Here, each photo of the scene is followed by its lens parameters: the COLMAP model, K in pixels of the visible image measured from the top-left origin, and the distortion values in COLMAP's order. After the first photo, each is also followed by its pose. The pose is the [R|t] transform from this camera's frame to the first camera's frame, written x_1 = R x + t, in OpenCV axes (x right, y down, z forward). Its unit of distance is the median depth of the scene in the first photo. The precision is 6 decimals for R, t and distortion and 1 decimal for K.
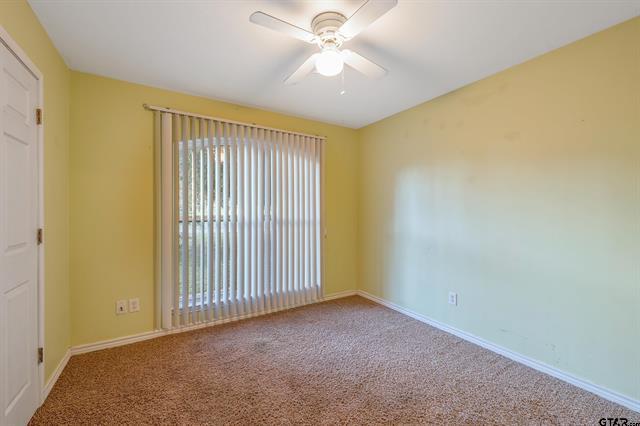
lens RADIAL K [[270.7, 0, 320.0], [0, 270.7, 213.0], [0, 0, 1]] dist [0.001773, 0.000095]
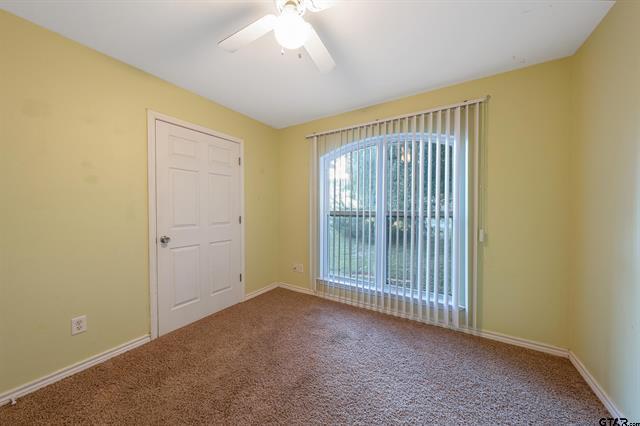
lens RADIAL K [[225.0, 0, 320.0], [0, 225.0, 213.0], [0, 0, 1]] dist [0.000249, 0.000018]
pose [[0.435064, 0.022604, -0.900116, 0.490683], [-0.005535, 0.999733, 0.022430, -0.004547], [0.900382, -0.004776, 0.435073, 0.527873]]
